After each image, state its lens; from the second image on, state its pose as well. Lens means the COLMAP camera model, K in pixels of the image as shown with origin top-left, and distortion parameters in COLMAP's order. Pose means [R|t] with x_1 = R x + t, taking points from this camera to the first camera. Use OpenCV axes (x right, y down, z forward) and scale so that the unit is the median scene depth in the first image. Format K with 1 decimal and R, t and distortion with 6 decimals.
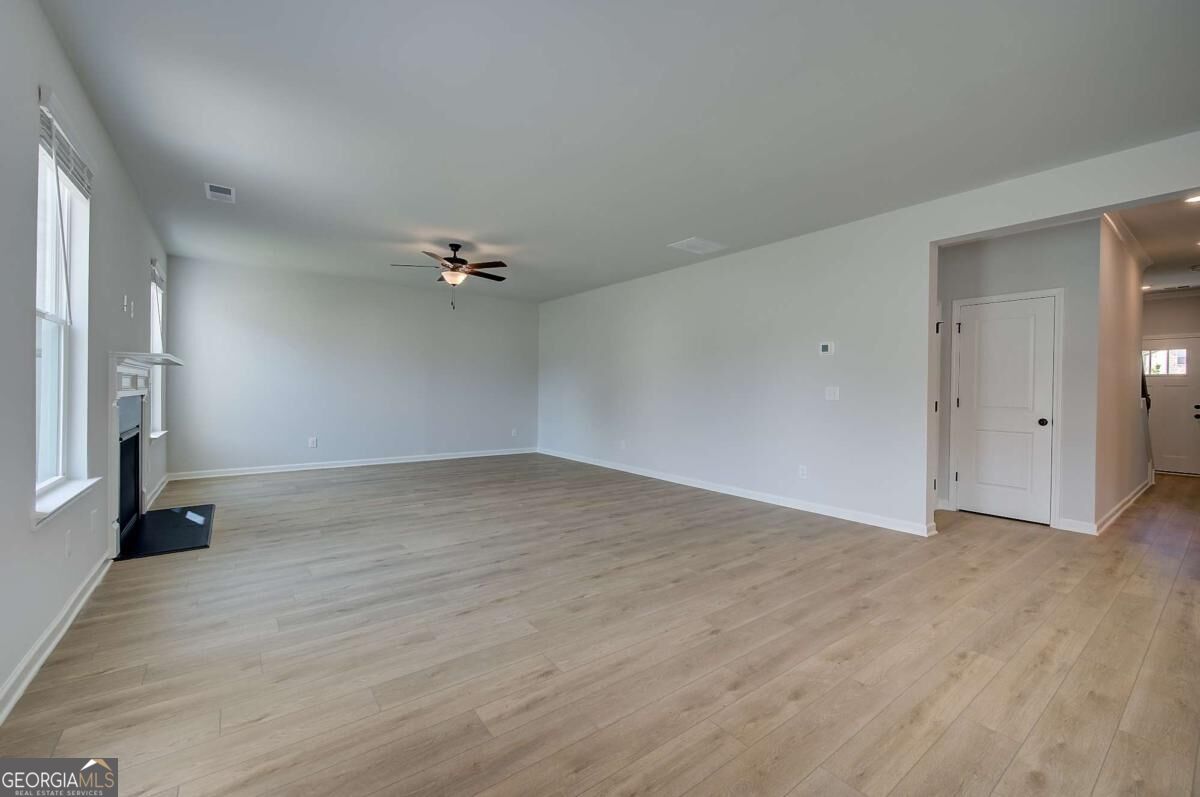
lens RADIAL K [[487.8, 0, 599.6], [0, 487.8, 391.3], [0, 0, 1]] dist [-0.000017, -0.000001]
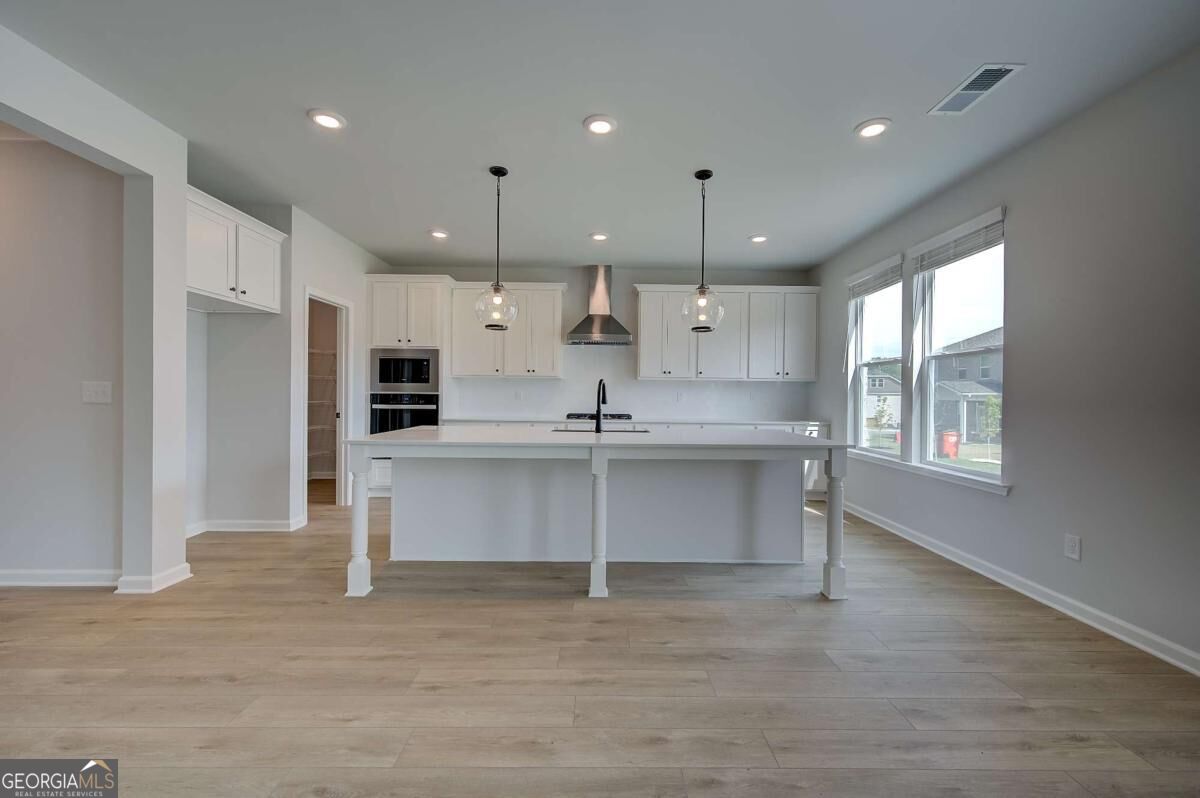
lens RADIAL K [[482.2, 0, 602.0], [0, 482.2, 393.2], [0, 0, 1]] dist [0.003705, -0.000016]
pose [[-0.797530, -0.023325, 0.602828, -0.031571], [-0.013267, 0.999689, 0.021129, -0.024264], [-0.603133, 0.008853, -0.797592, 1.650512]]
